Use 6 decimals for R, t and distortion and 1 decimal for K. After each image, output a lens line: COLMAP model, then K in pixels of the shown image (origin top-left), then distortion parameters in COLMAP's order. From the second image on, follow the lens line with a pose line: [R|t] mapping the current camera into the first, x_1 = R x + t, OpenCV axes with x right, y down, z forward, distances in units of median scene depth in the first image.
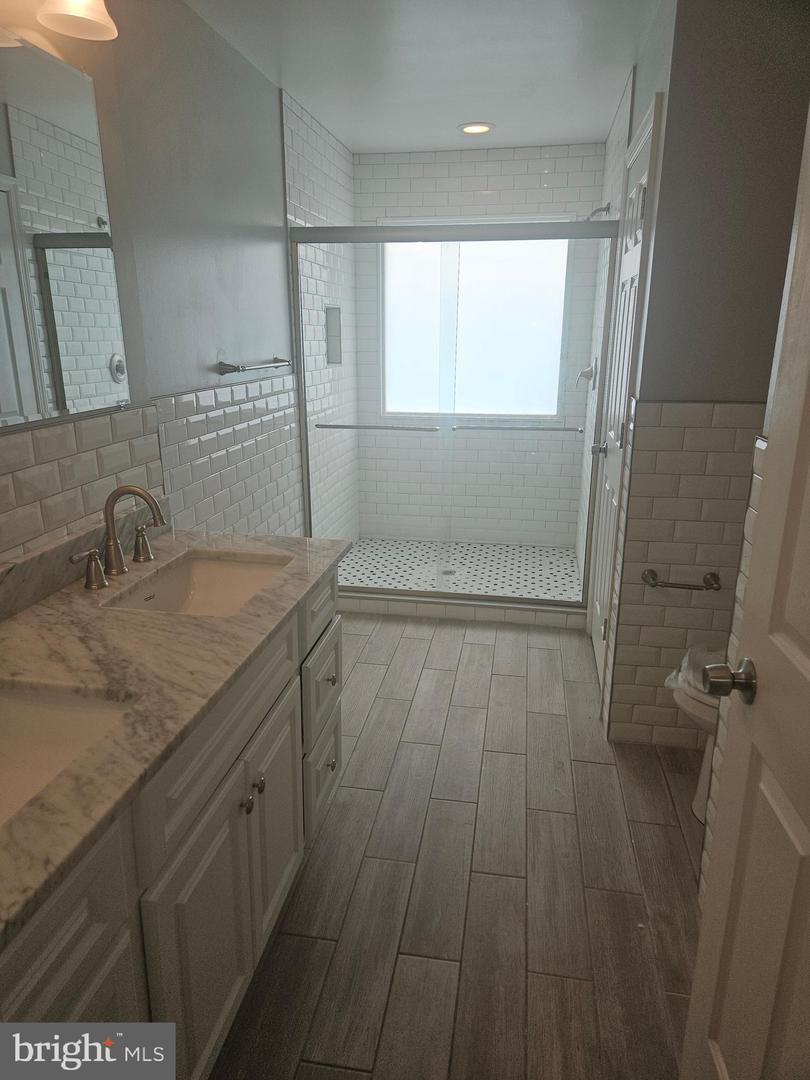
lens RADIAL K [[718.2, 0, 405.0], [0, 718.2, 540.0], [0, 0, 1]] dist [0.077978, -0.065777]
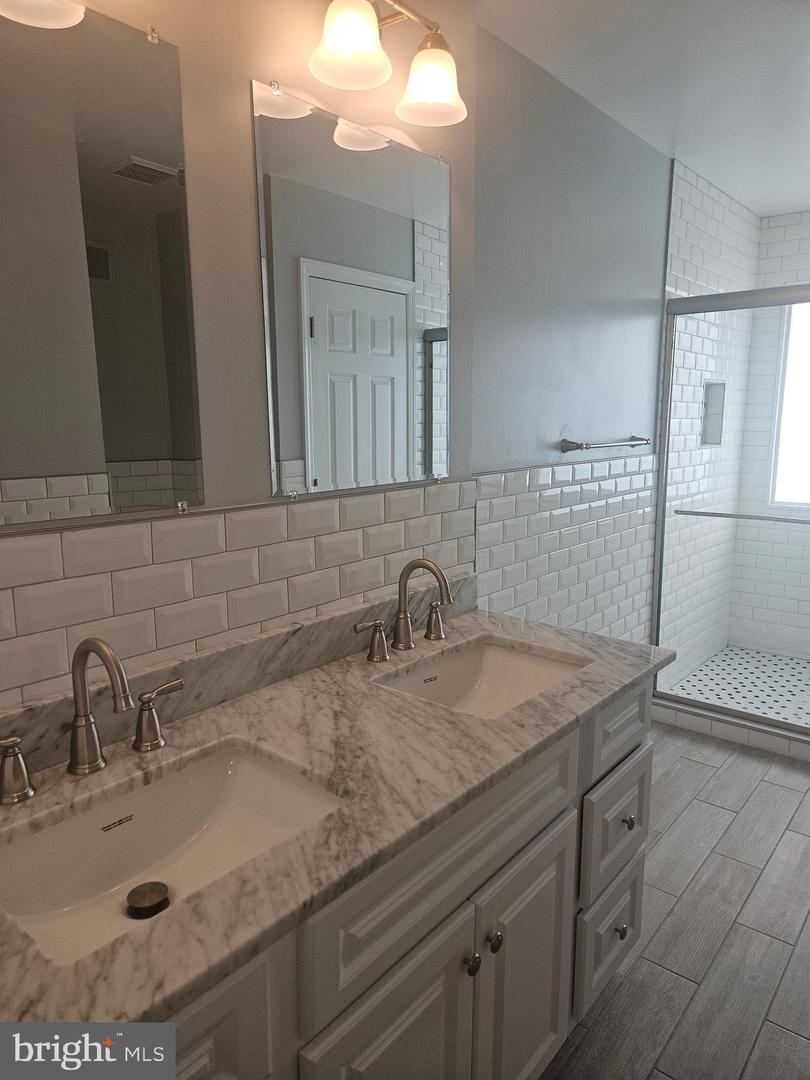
lens RADIAL K [[718.2, 0, 405.0], [0, 718.2, 540.0], [0, 0, 1]] dist [0.077978, -0.065777]
pose [[0.865663, 0.075522, -0.494899, 0.063797], [-0.131539, 0.988135, -0.079293, -0.019479], [0.483038, 0.133740, 0.865325, 0.146752]]
